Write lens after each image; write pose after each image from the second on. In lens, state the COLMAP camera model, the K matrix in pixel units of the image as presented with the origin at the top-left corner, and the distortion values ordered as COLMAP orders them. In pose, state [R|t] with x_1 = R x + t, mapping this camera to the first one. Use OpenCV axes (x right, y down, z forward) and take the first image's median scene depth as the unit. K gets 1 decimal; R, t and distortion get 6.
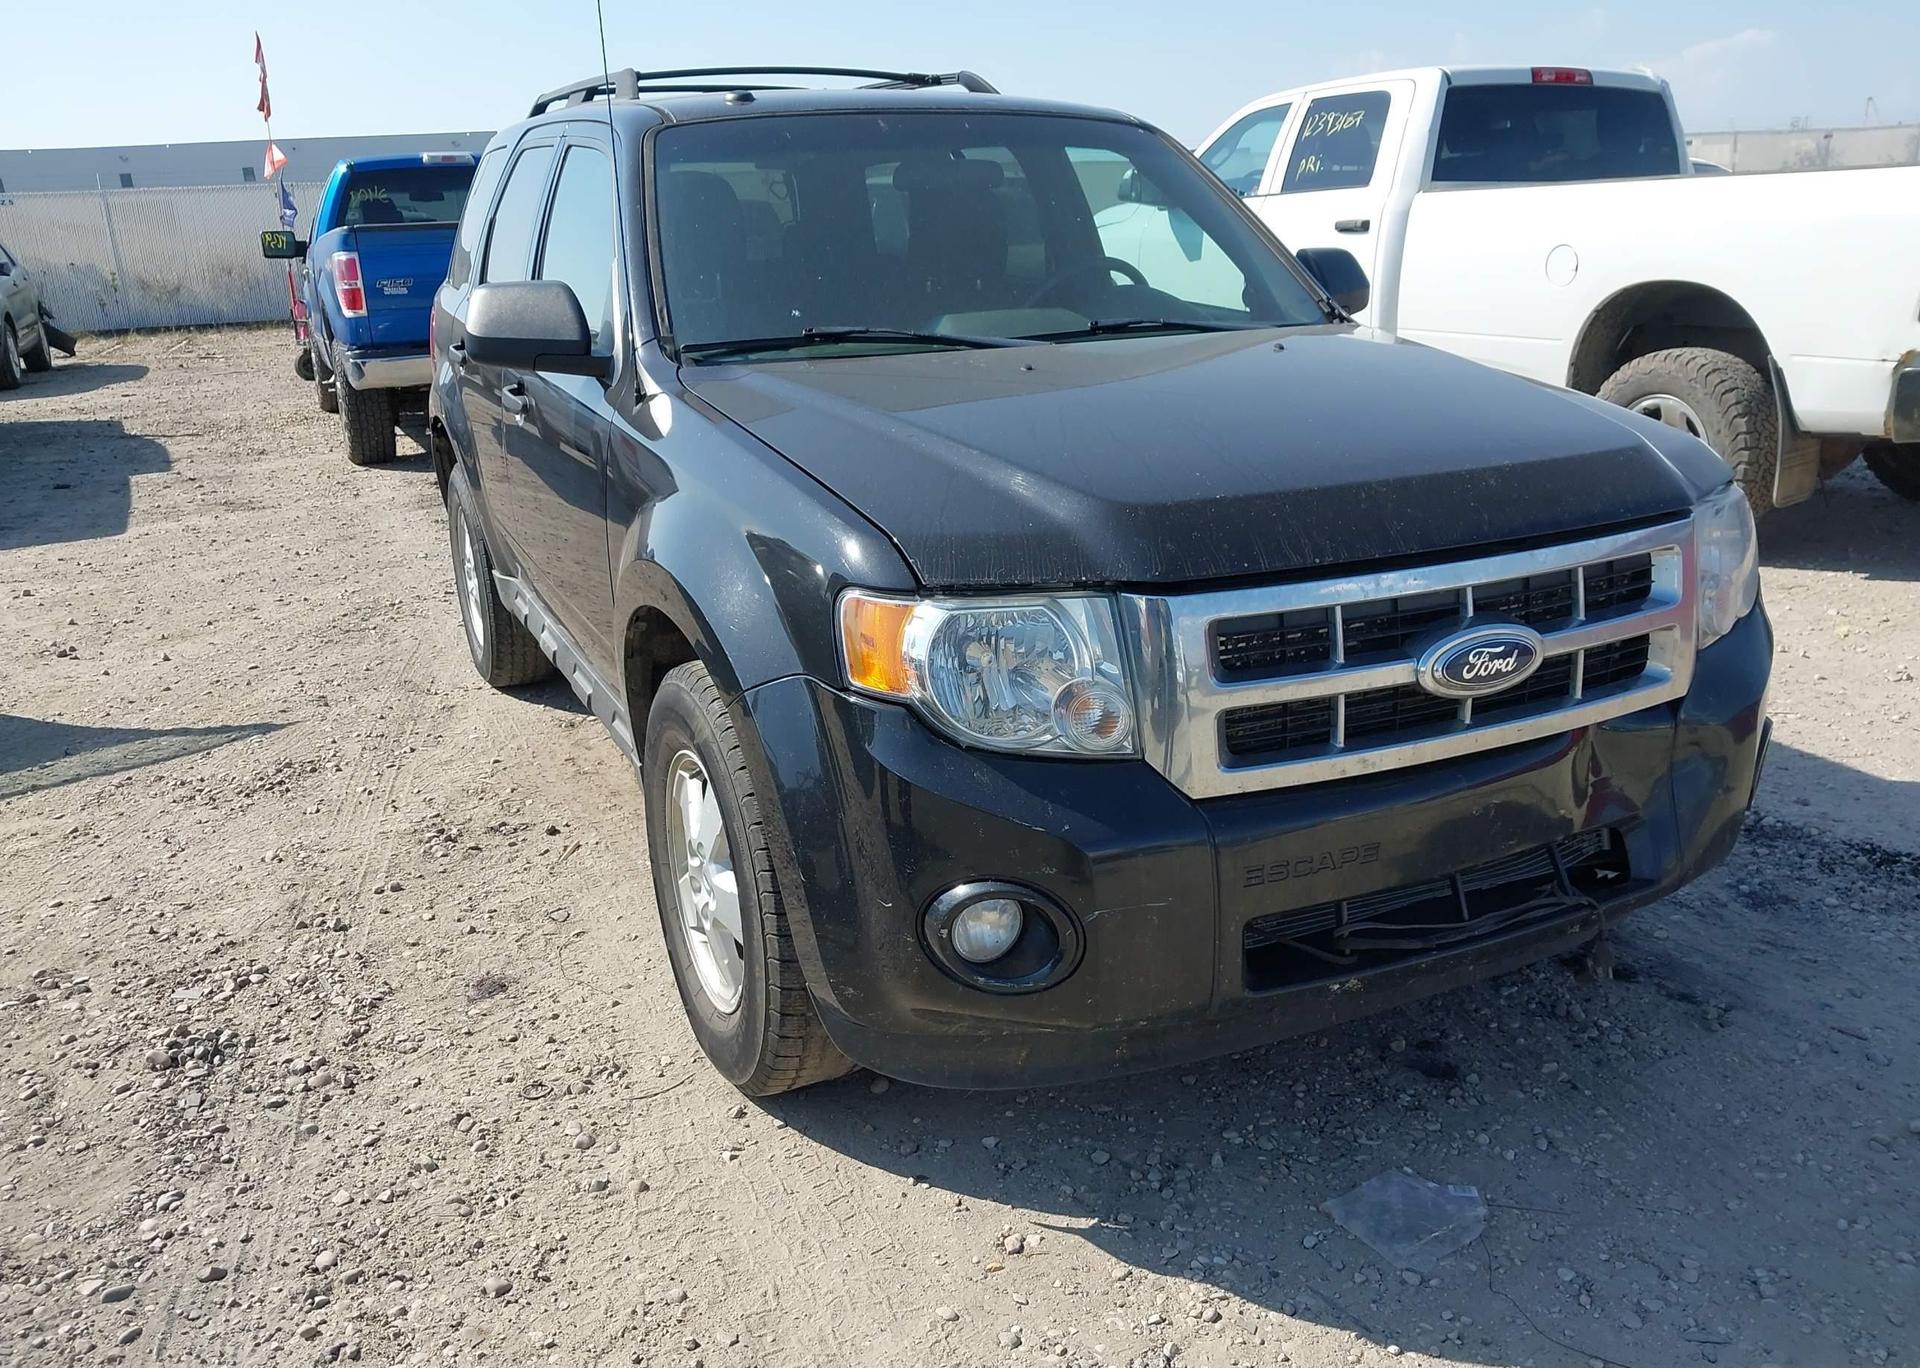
lens RADIAL K [[1536.8, 0, 952.4], [0, 1536.8, 680.1], [0, 0, 1]] dist [0.035564, -0.056707]
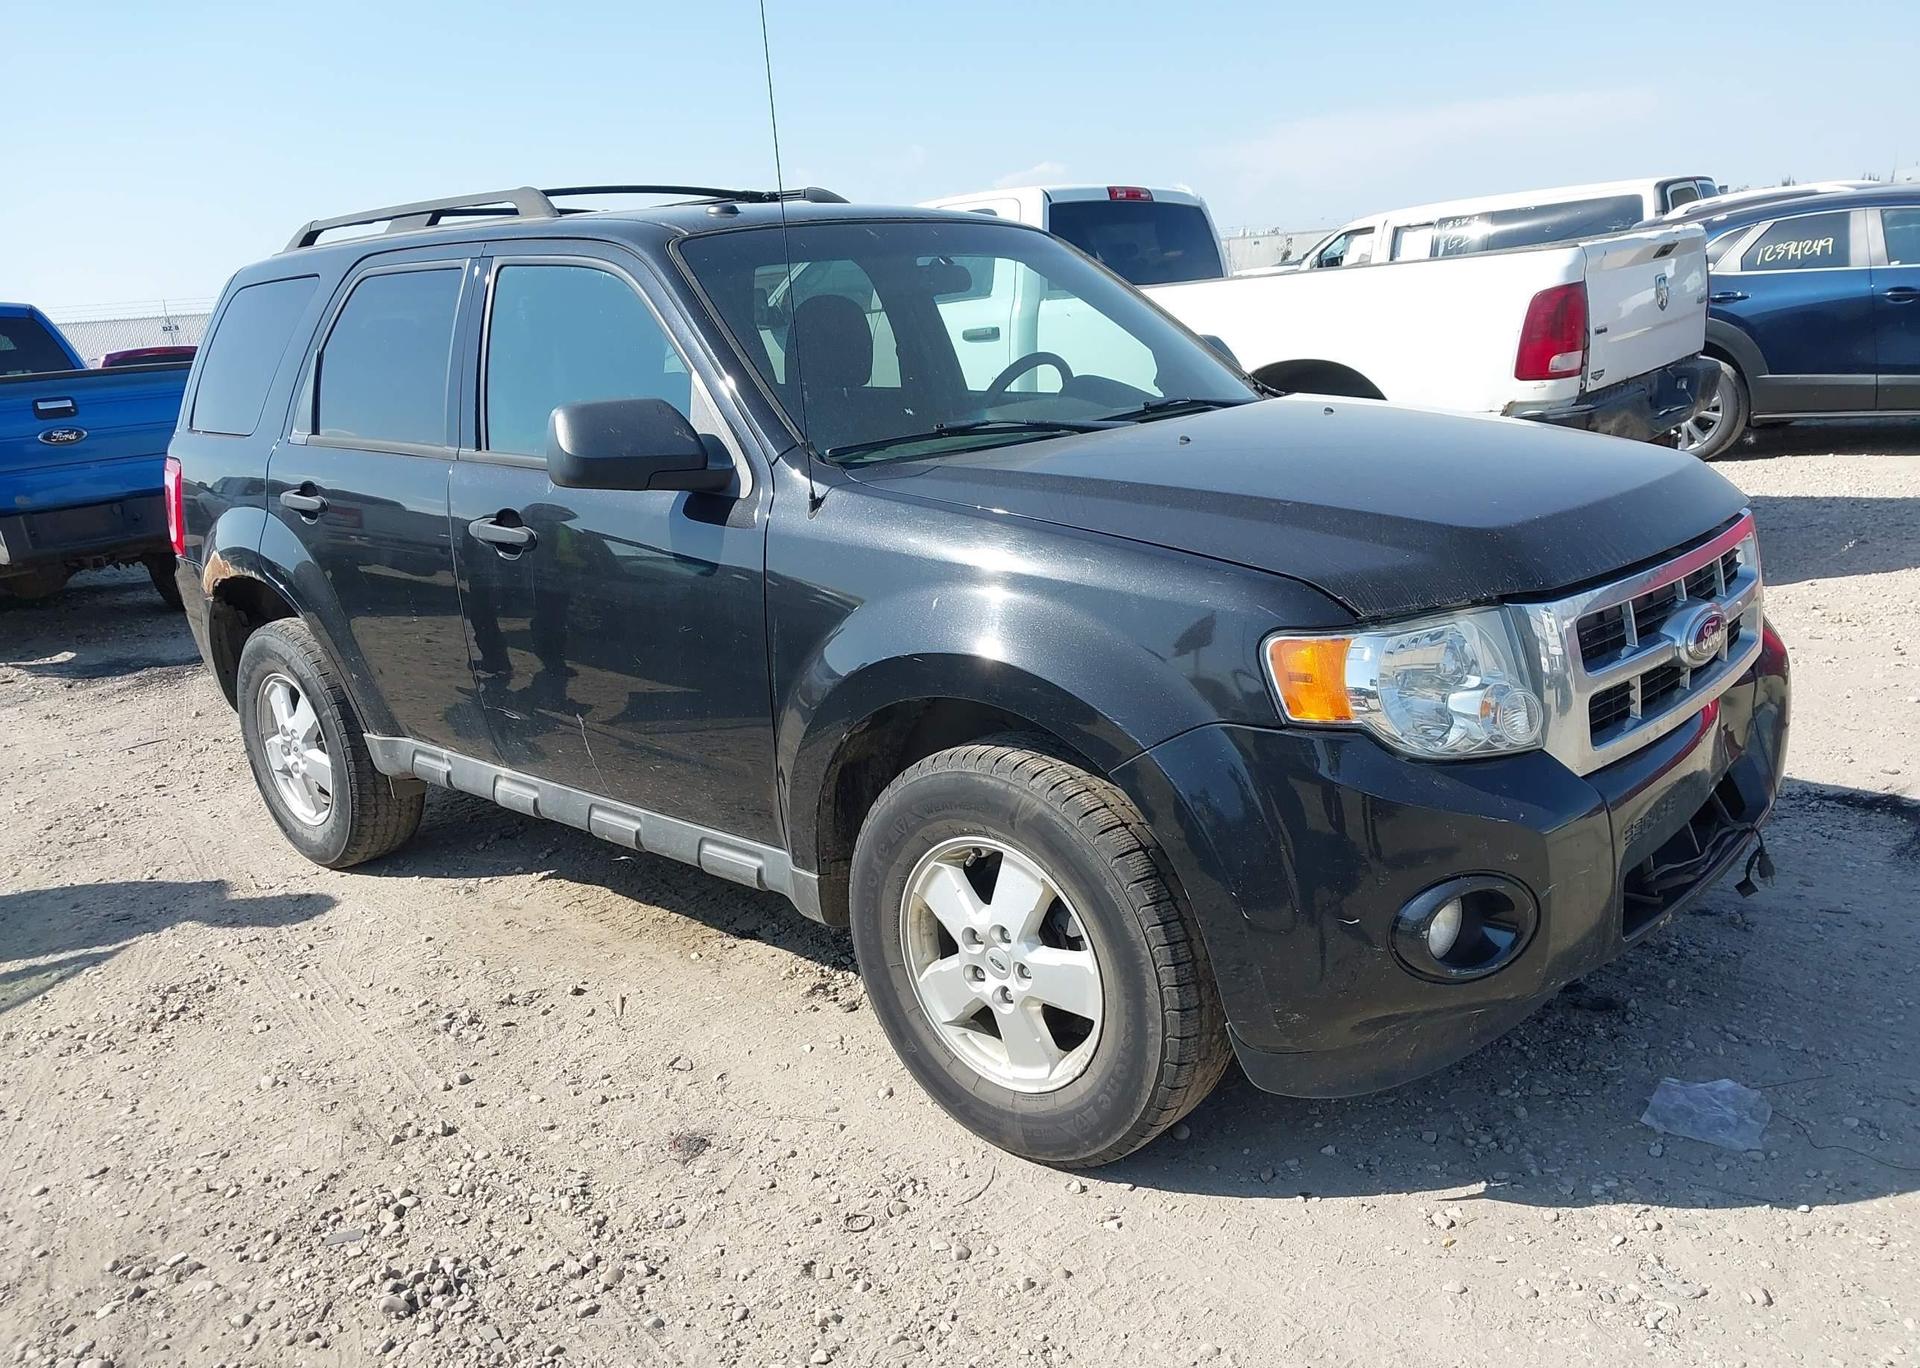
lens RADIAL K [[1536.8, 0, 966.6], [0, 1536.8, 683.6], [0, 0, 1]] dist [0.035564, -0.056707]
pose [[0.923788, -0.129983, 0.360168, -0.575158], [0.156600, 0.986609, -0.045598, -0.008111], [-0.349418, 0.098525, 0.931773, 0.067898]]
